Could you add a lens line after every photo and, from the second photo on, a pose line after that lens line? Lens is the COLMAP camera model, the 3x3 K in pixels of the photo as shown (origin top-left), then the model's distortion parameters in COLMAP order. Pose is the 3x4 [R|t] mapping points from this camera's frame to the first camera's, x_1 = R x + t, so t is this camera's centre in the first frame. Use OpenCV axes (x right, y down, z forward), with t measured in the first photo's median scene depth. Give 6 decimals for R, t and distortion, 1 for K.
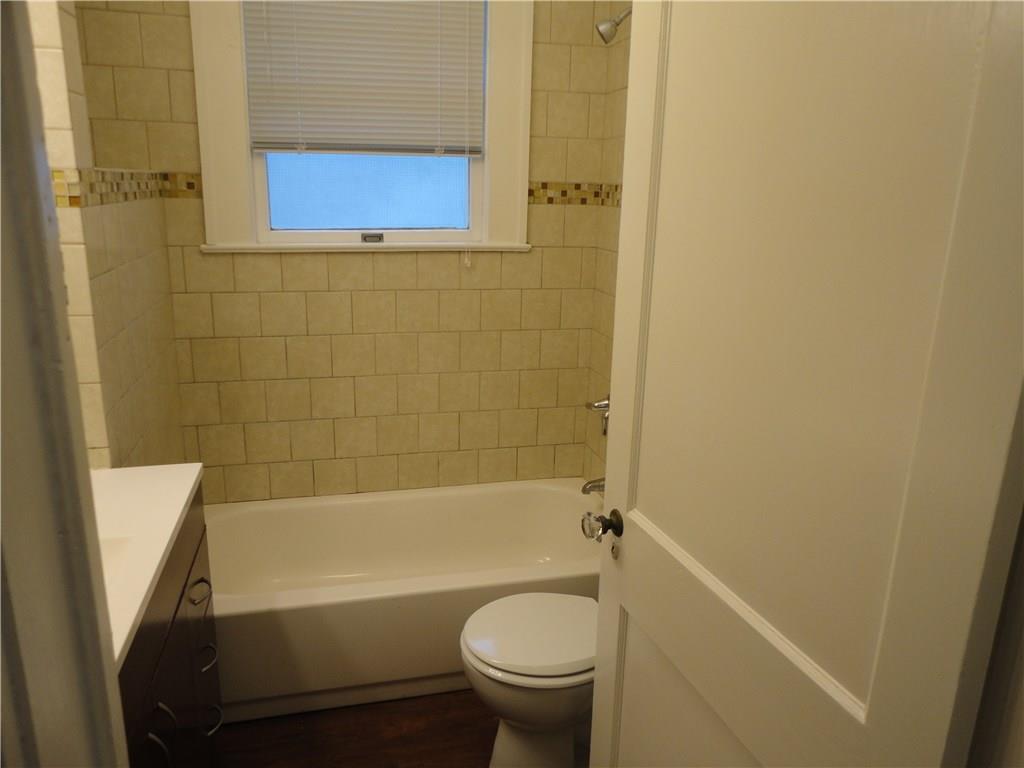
lens RADIAL K [[751.2, 0, 509.2], [0, 751.2, 380.8], [0, 0, 1]] dist [0.000088, 0.007466]
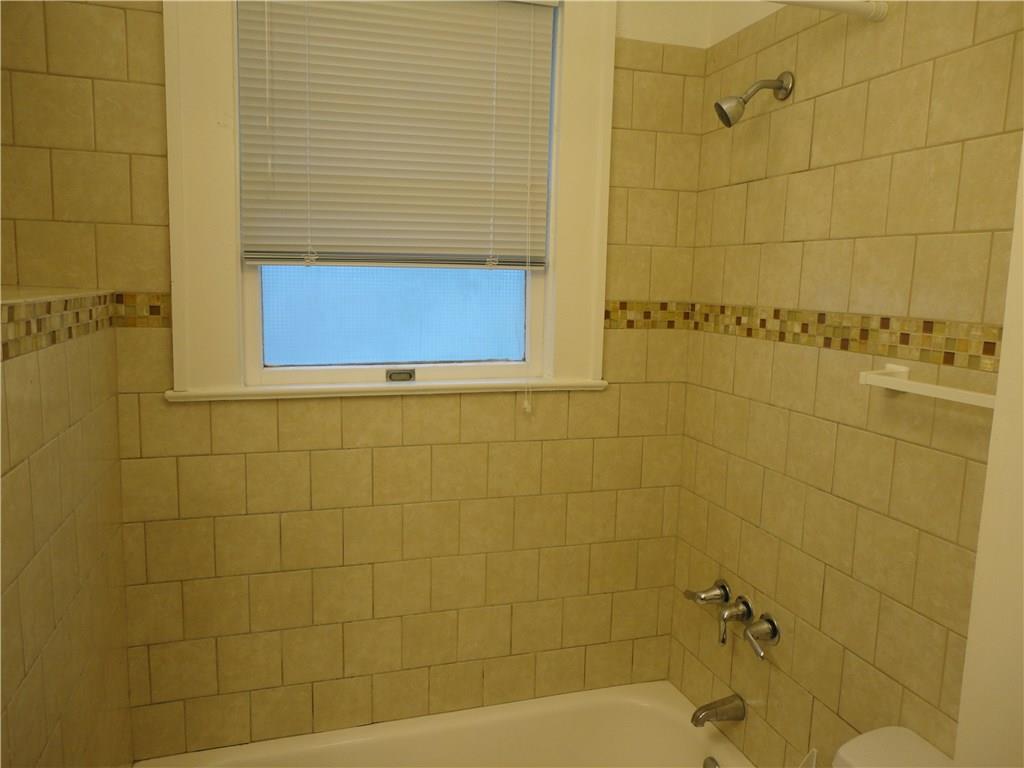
lens RADIAL K [[751.2, 0, 509.2], [0, 751.2, 380.8], [0, 0, 1]] dist [0.000088, 0.007466]
pose [[0.998515, -0.006799, 0.054044, -0.116674], [0.013367, 0.992425, -0.122127, -0.093616], [-0.052804, 0.122668, 0.991042, 0.260097]]
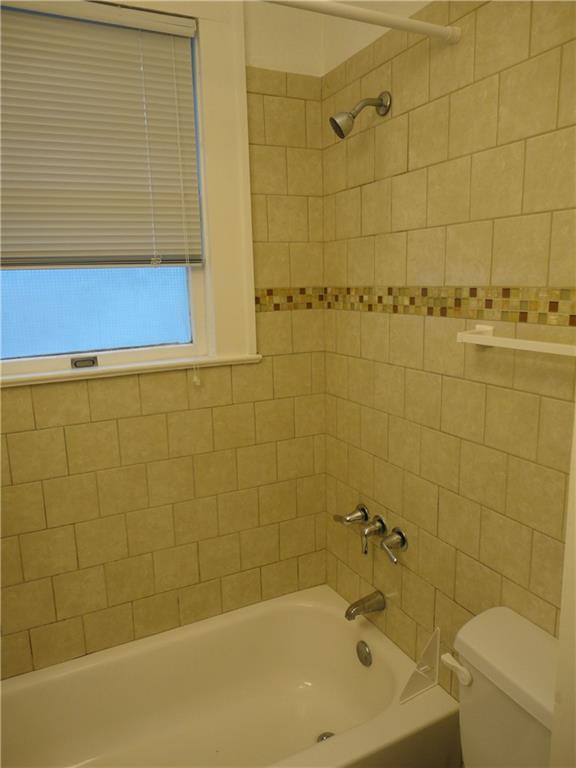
lens RADIAL K [[558.6, 0, 288.0], [0, 558.6, 384.0], [0, 0, 1]] dist [-0.008864, 0.006841]
pose [[0.975349, -0.087794, 0.202453, -0.086580], [0.102955, 0.992521, -0.065596, -0.100126], [-0.195180, 0.084823, 0.977093, 0.329809]]
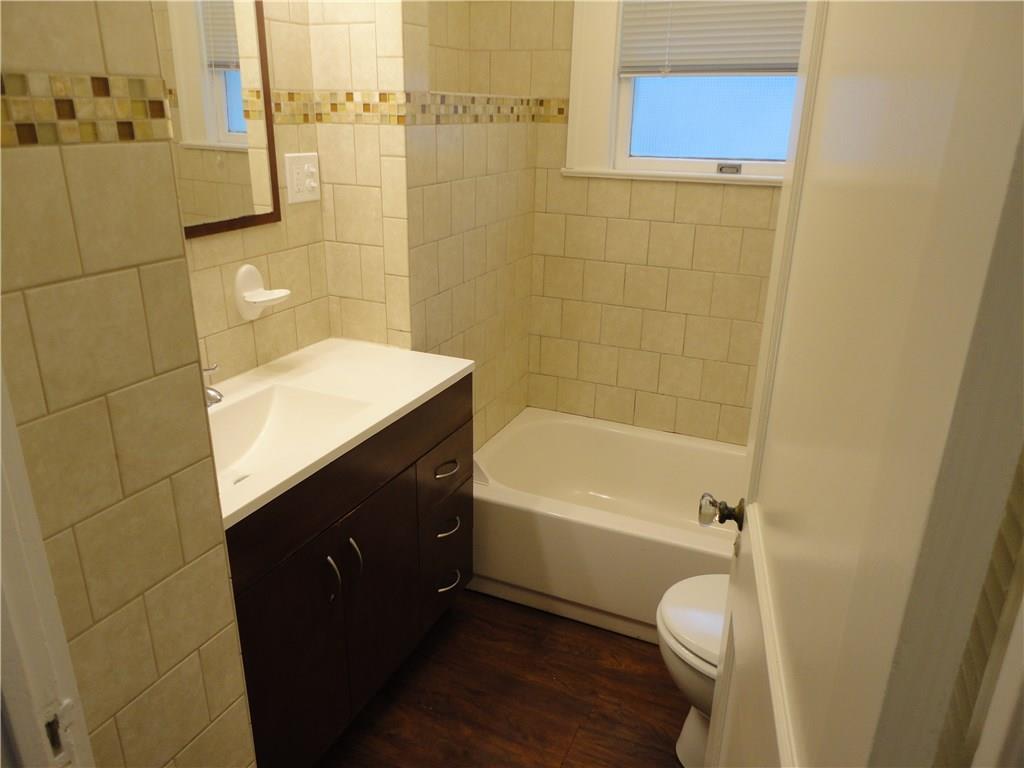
lens RADIAL K [[744.9, 0, 510.2], [0, 744.9, 379.5], [0, 0, 1]] dist [-0.008864, 0.006841]
pose [[0.789556, 0.203682, -0.578891, 0.192015], [-0.158160, 0.978985, 0.128738, -0.010920], [0.592947, -0.010089, 0.805178, 0.096937]]
